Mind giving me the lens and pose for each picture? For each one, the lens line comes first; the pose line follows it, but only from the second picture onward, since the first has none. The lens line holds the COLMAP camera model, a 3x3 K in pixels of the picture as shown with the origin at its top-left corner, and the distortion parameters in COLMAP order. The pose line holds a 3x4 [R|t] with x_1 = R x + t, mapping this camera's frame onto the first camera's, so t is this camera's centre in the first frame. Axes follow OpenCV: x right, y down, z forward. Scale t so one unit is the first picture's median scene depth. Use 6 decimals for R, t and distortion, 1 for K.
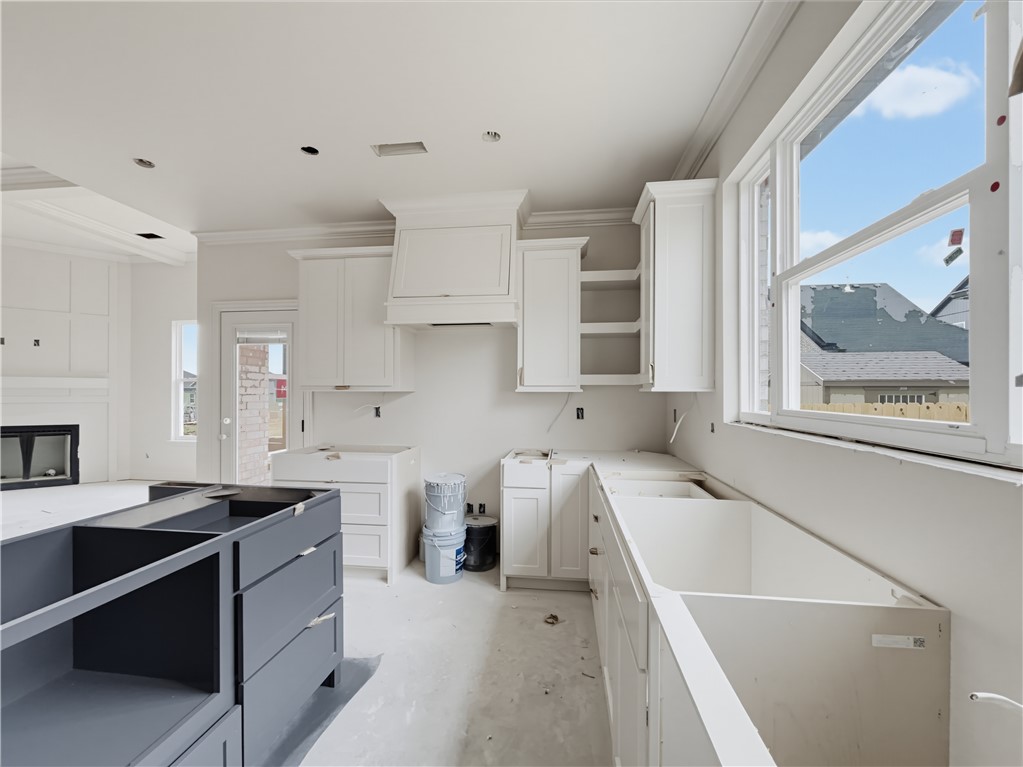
lens RADIAL K [[419.5, 0, 506.5], [0, 419.5, 392.0], [0, 0, 1]] dist [-0.001485, 0.000056]
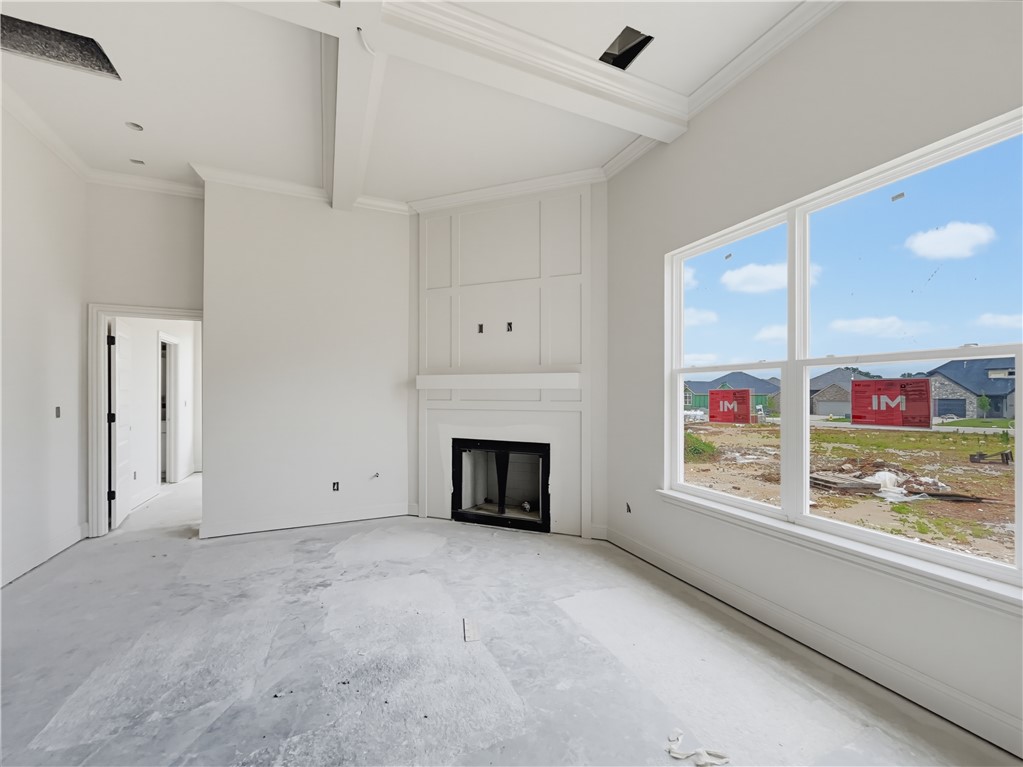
lens RADIAL K [[419.5, 0, 514.1], [0, 419.5, 392.9], [0, 0, 1]] dist [-0.001485, 0.000056]
pose [[0.523973, -0.004239, -0.851724, -0.789250], [0.003435, 0.999990, -0.002864, -0.002673], [0.851728, -0.001425, 0.523982, 0.988308]]
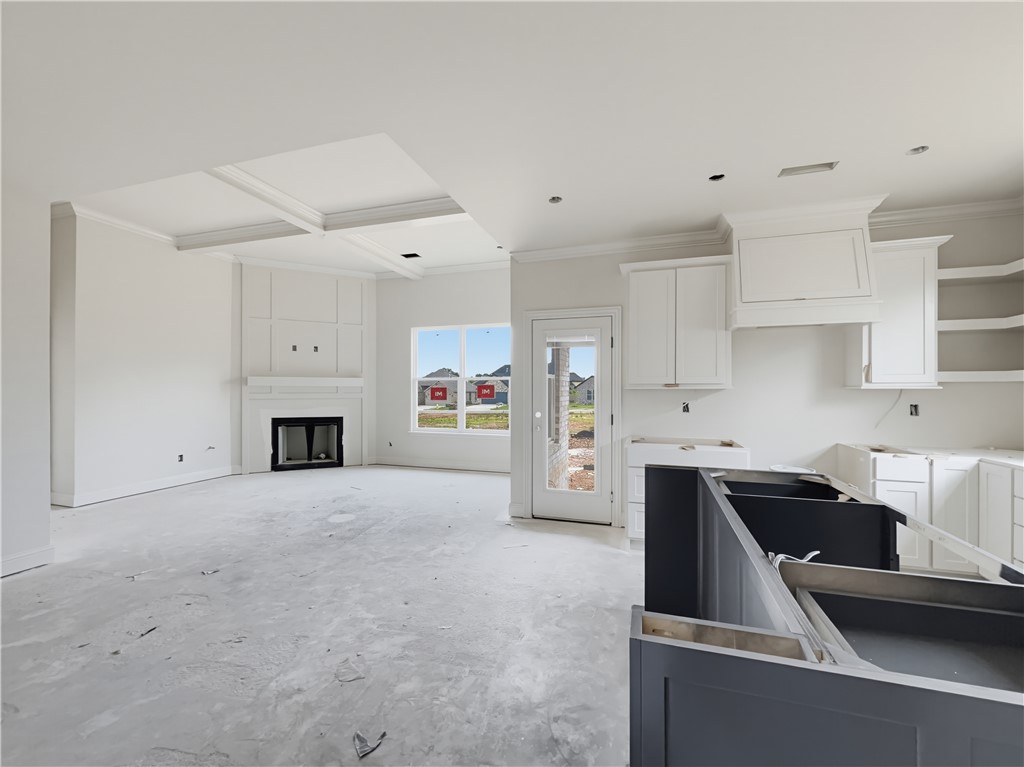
lens RADIAL K [[419.9, 0, 513.2], [0, 419.9, 388.2], [0, 0, 1]] dist [-0.001485, 0.000056]
pose [[0.983487, -0.003129, -0.180952, -0.536786], [0.003231, 0.999995, 0.000267, -0.003957], [0.180950, -0.000847, 0.983492, -0.147809]]
